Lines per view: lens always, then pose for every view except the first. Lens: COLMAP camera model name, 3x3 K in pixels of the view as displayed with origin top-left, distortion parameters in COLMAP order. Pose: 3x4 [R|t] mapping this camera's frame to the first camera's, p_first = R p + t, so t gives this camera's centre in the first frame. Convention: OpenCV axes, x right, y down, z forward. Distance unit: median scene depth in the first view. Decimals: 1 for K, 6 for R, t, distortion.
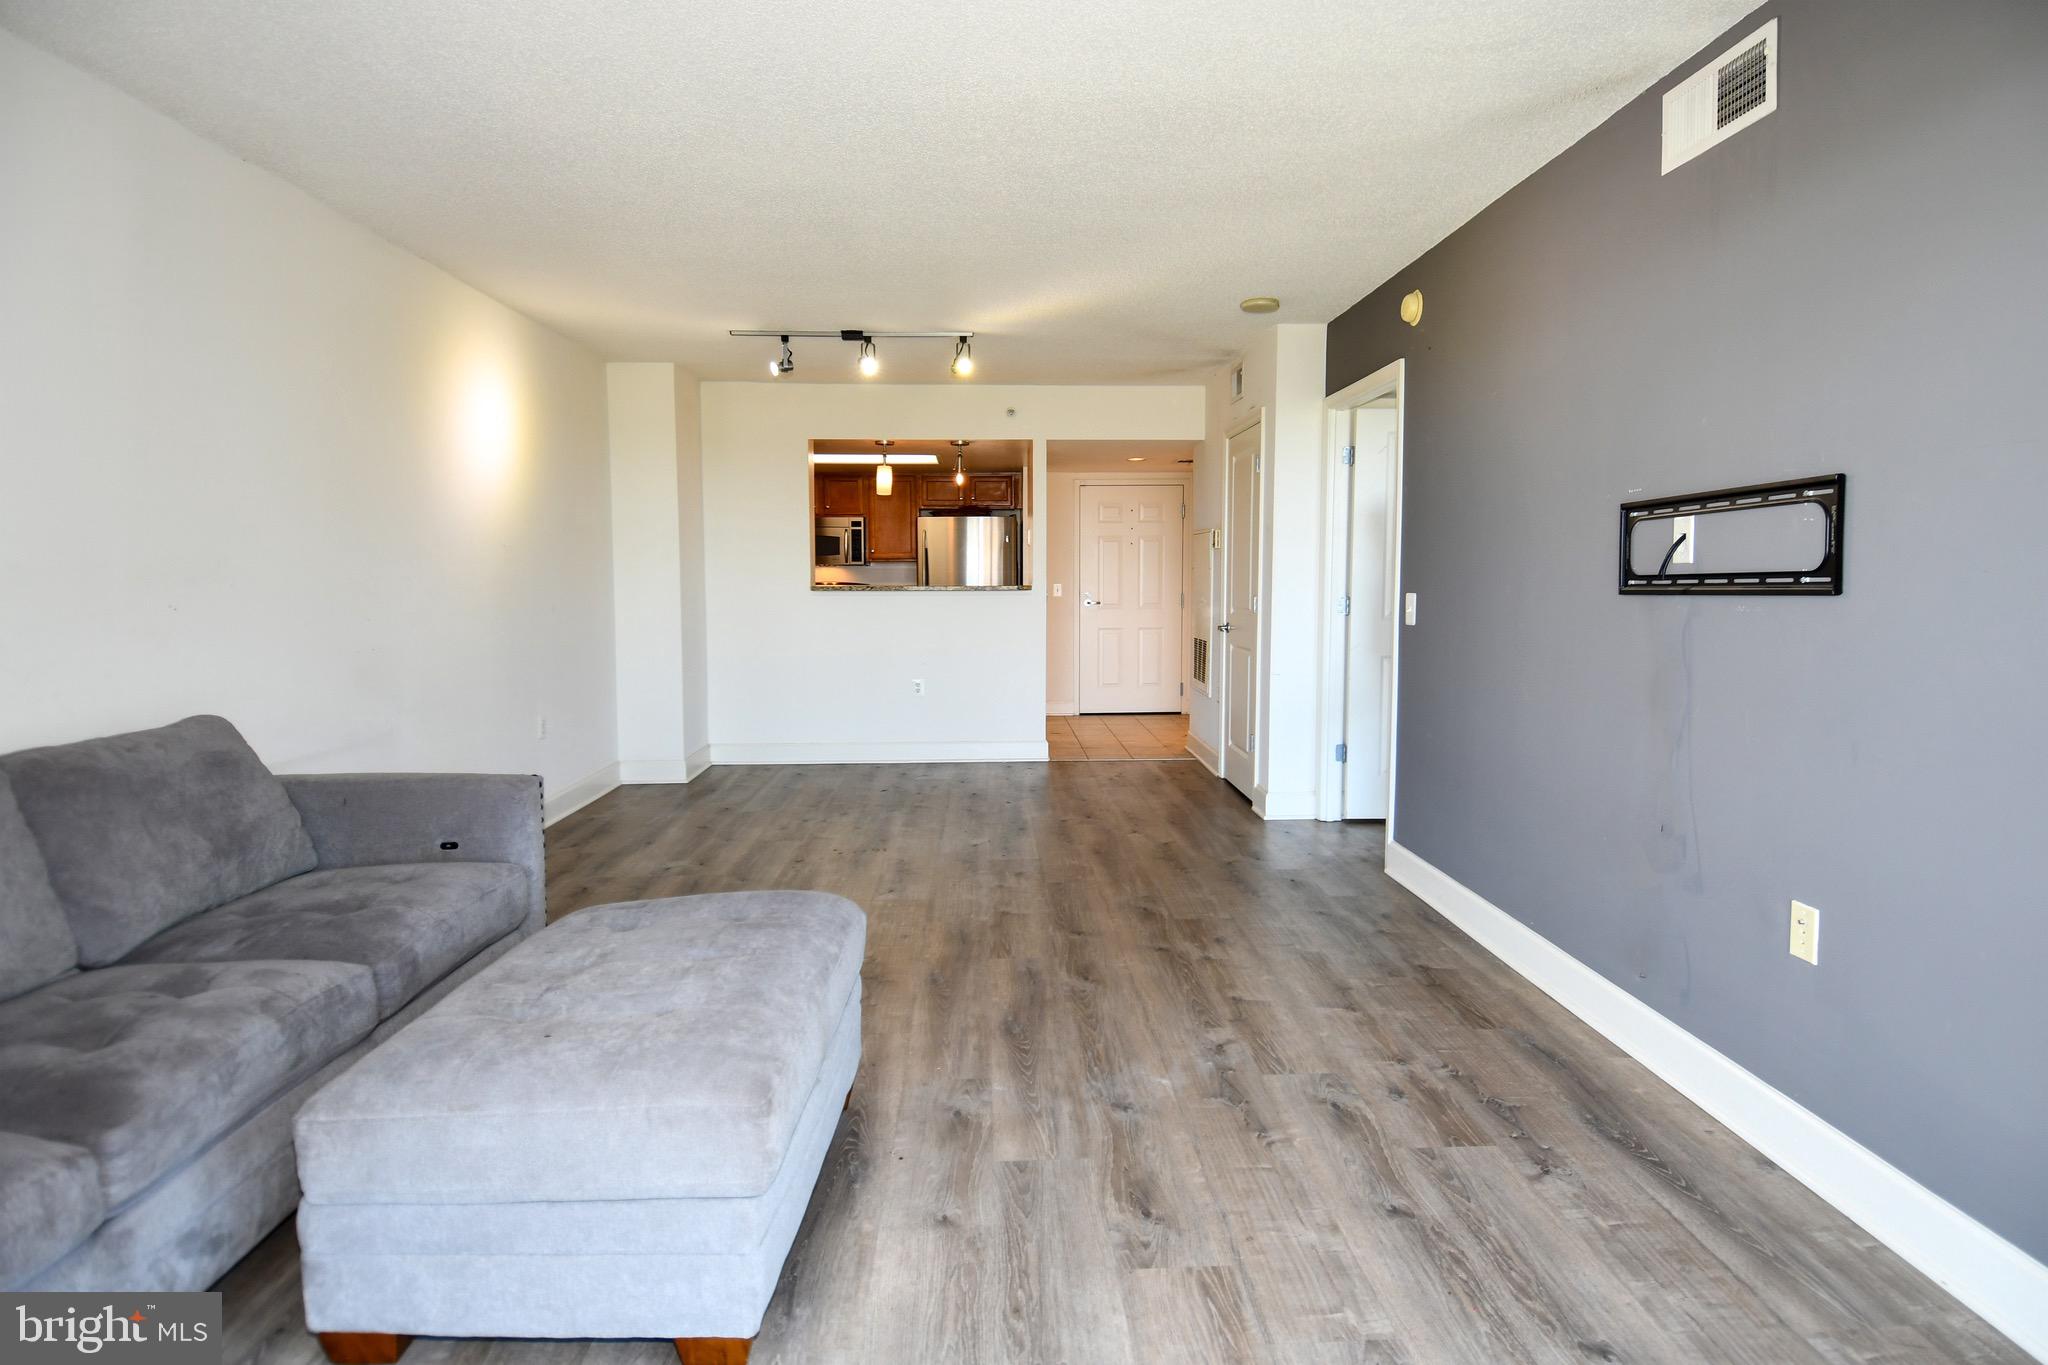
lens RADIAL K [[1095.7, 0, 1017.5], [0, 1095.7, 634.3], [0, 0, 1]] dist [0.050455, -0.046922]
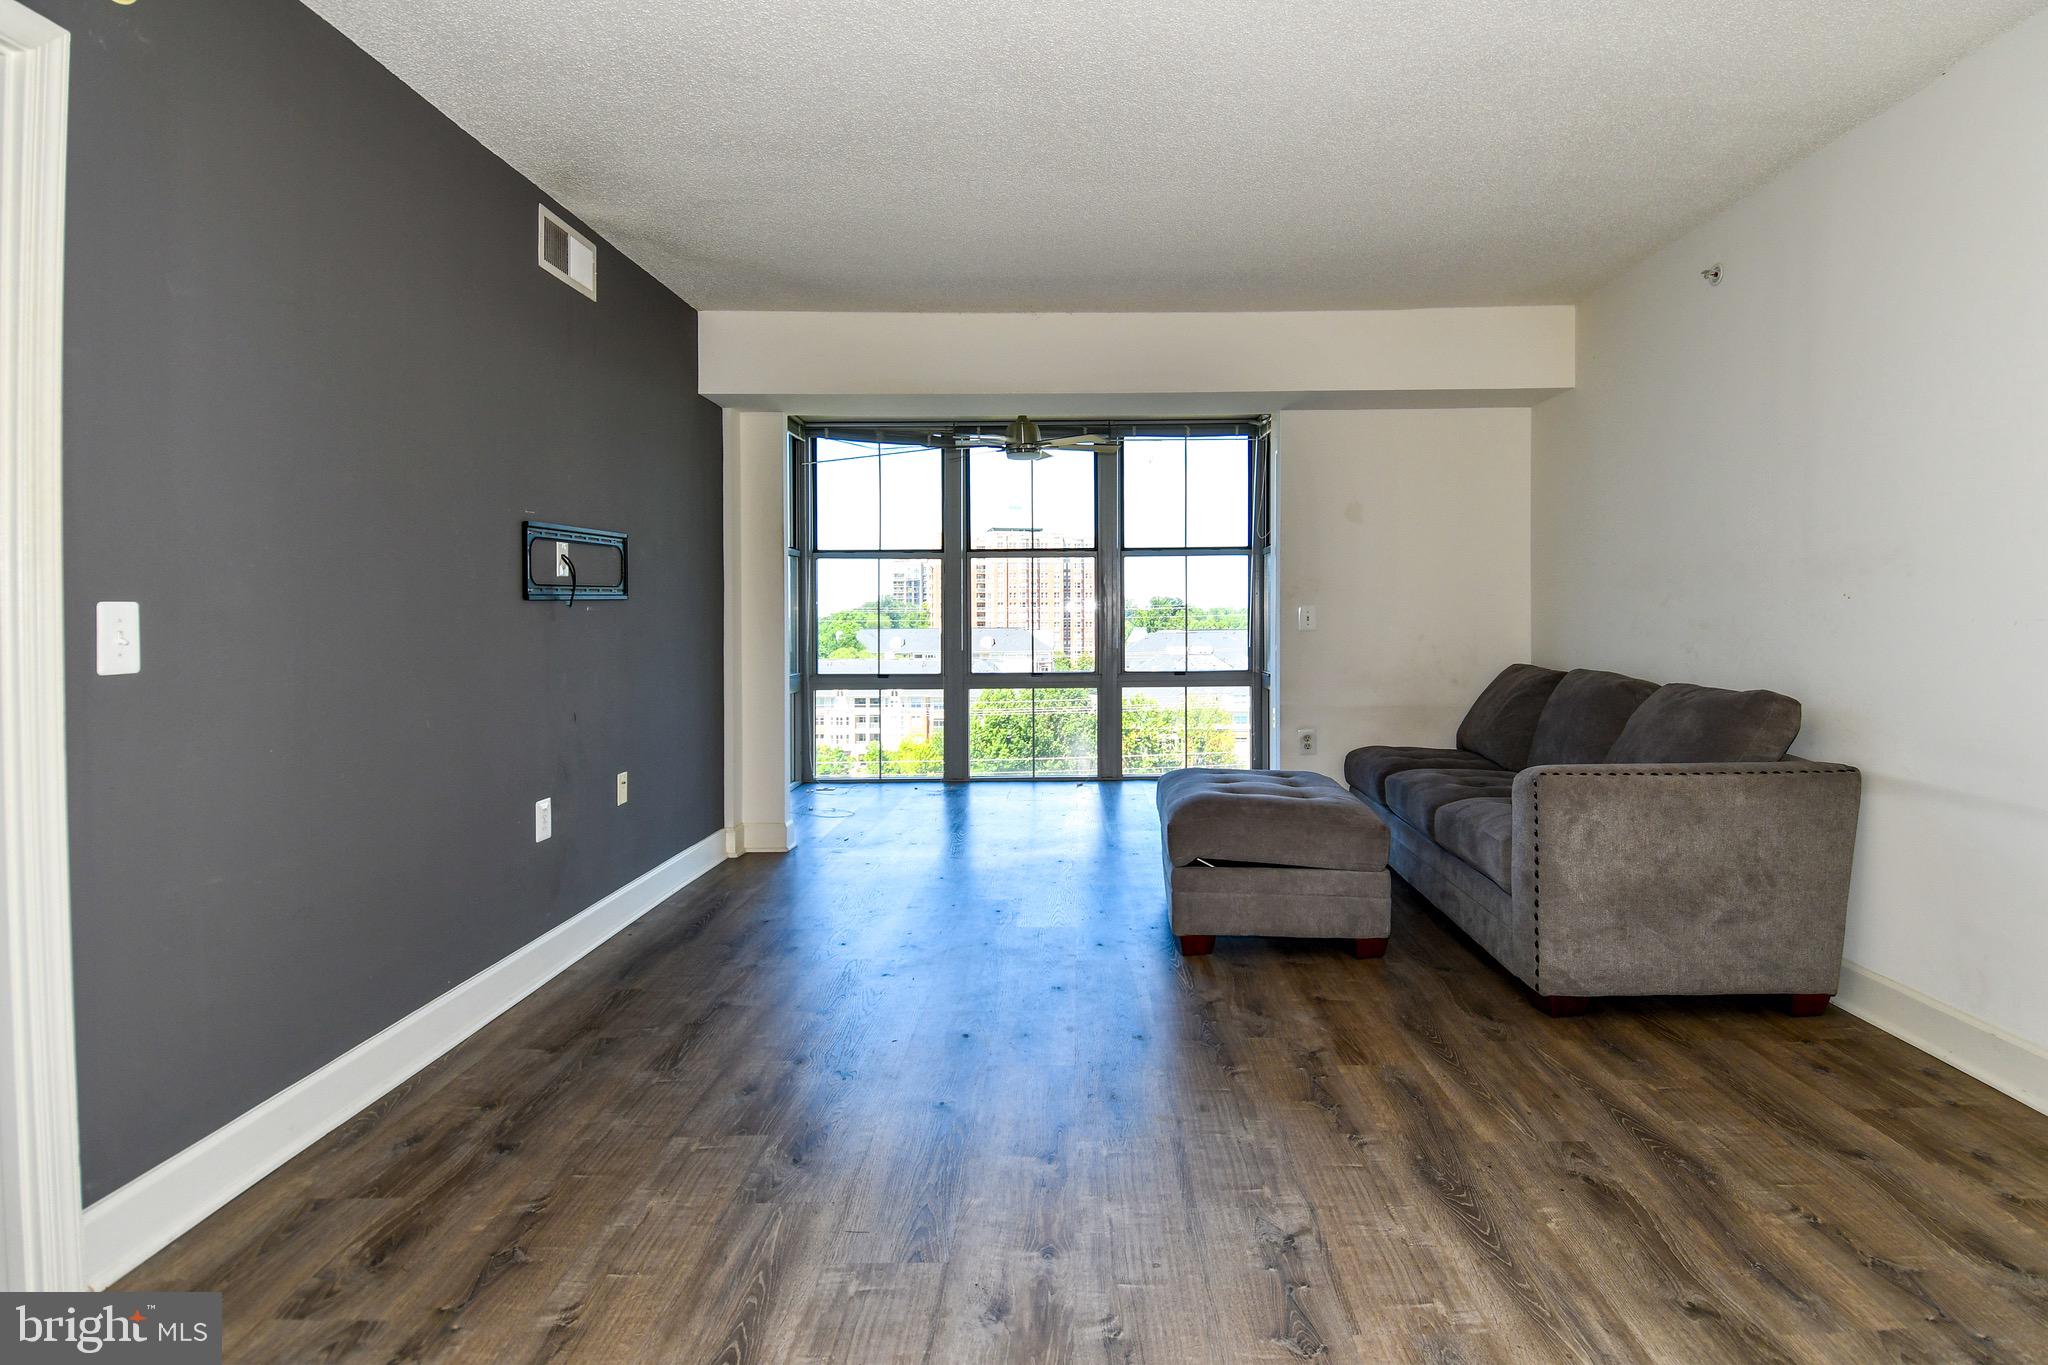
lens RADIAL K [[1095.7, 0, 1017.5], [0, 1095.7, 634.3], [0, 0, 1]] dist [0.050455, -0.046922]
pose [[-0.995023, 0.013239, 0.098760, -0.062579], [0.021393, 0.996405, 0.081967, -0.068143], [-0.097320, 0.083672, -0.991730, 1.790834]]
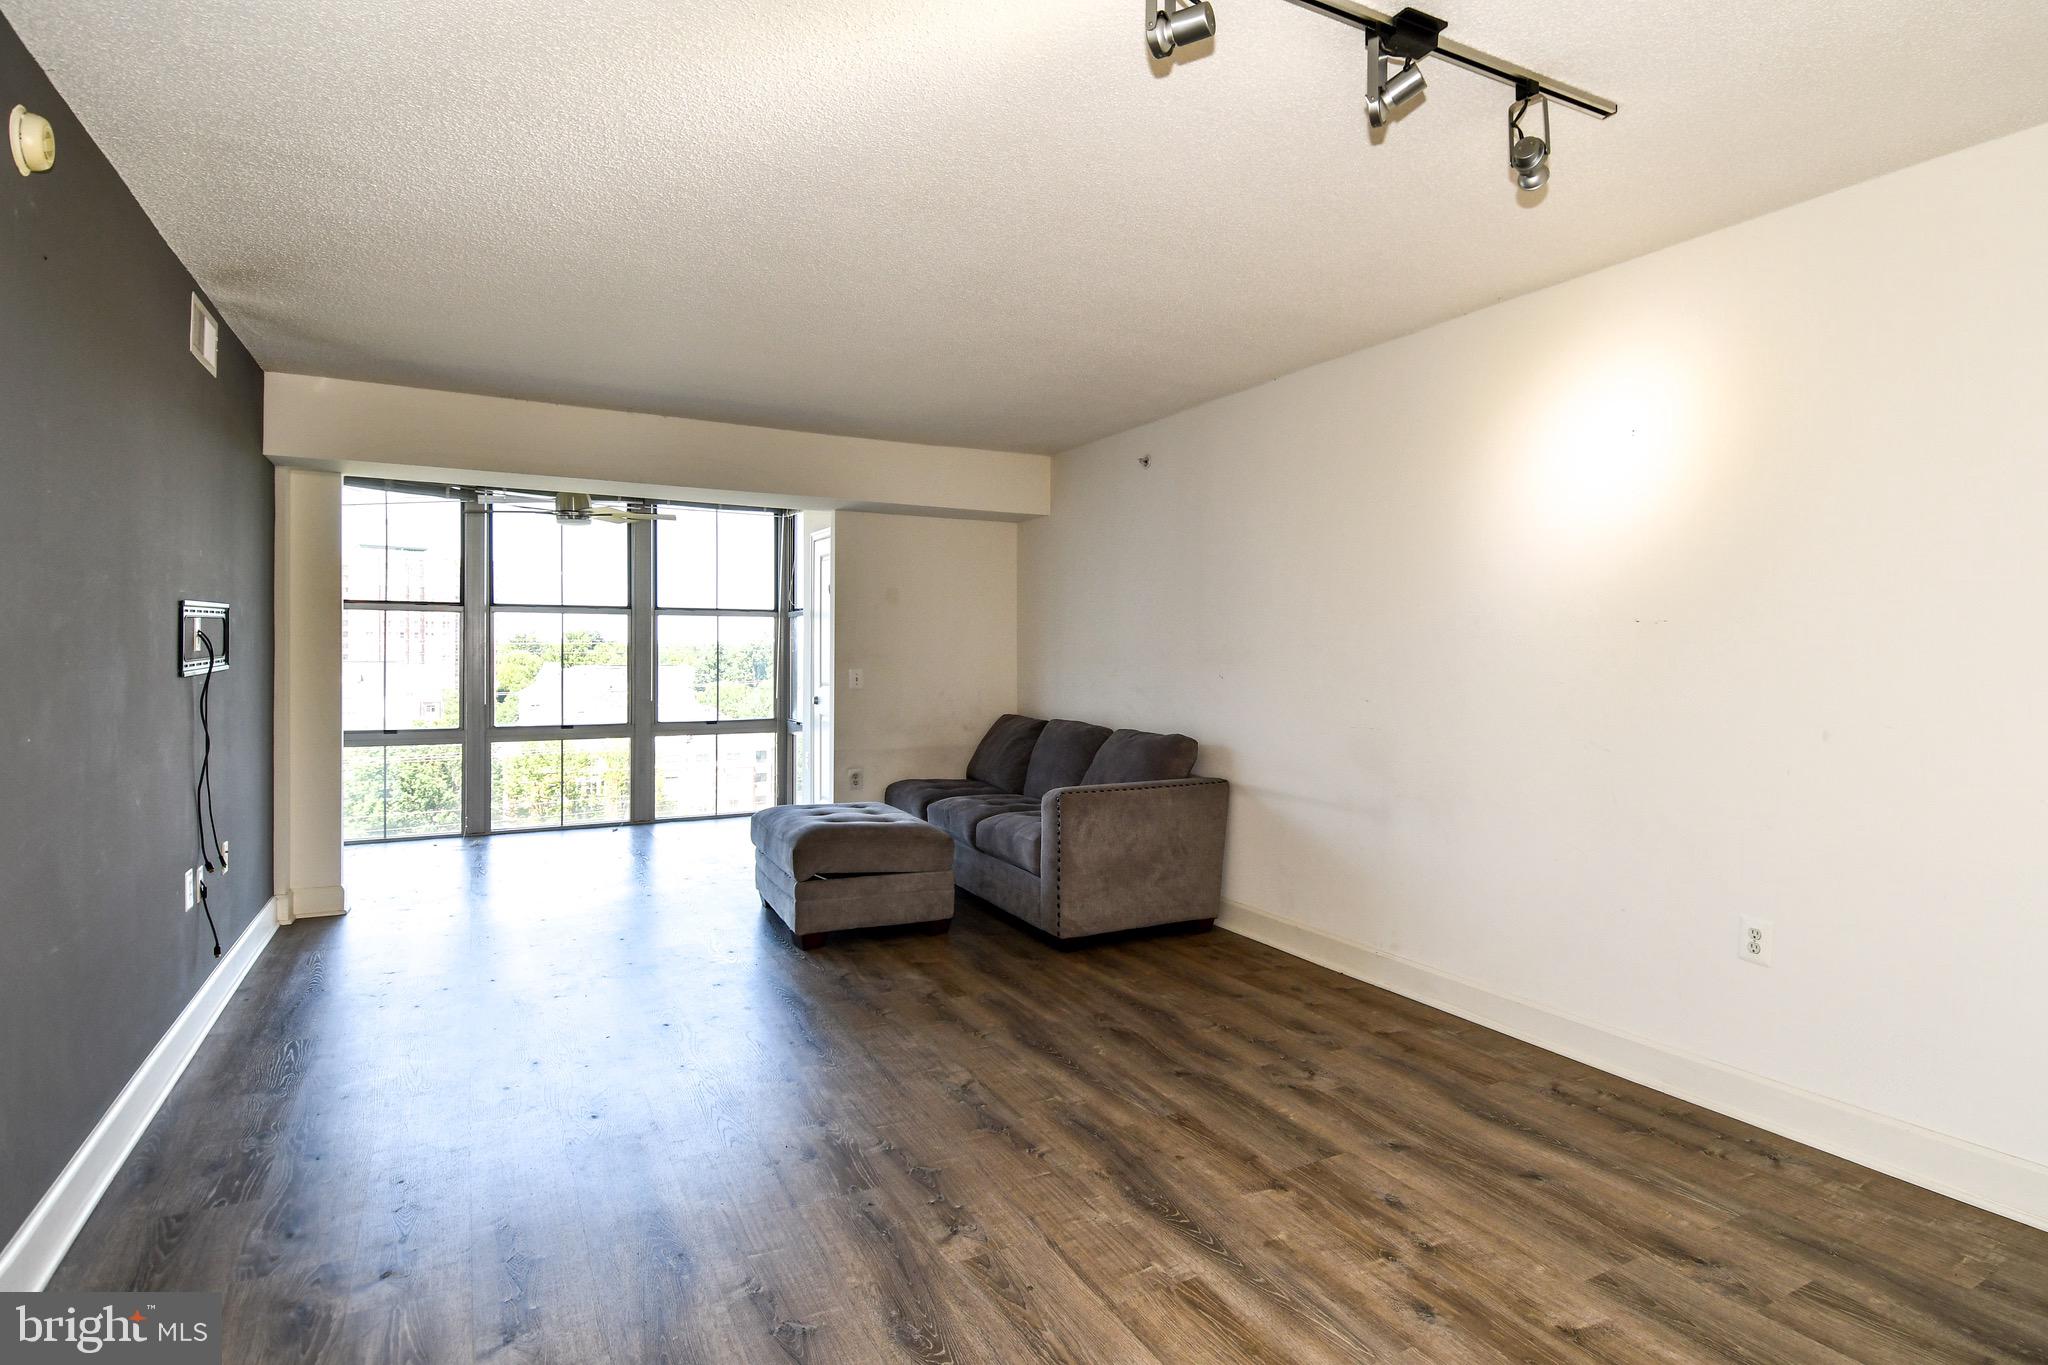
lens RADIAL K [[1157.1, 0, 936.1], [0, 1157.1, 667.1], [0, 0, 1]] dist [0.047205, 0.000083]
pose [[-0.940707, 0.017942, -0.338744, 0.199652], [-0.011608, 0.996313, 0.085007, -0.139475], [0.339020, 0.083899, -0.937030, 2.106648]]
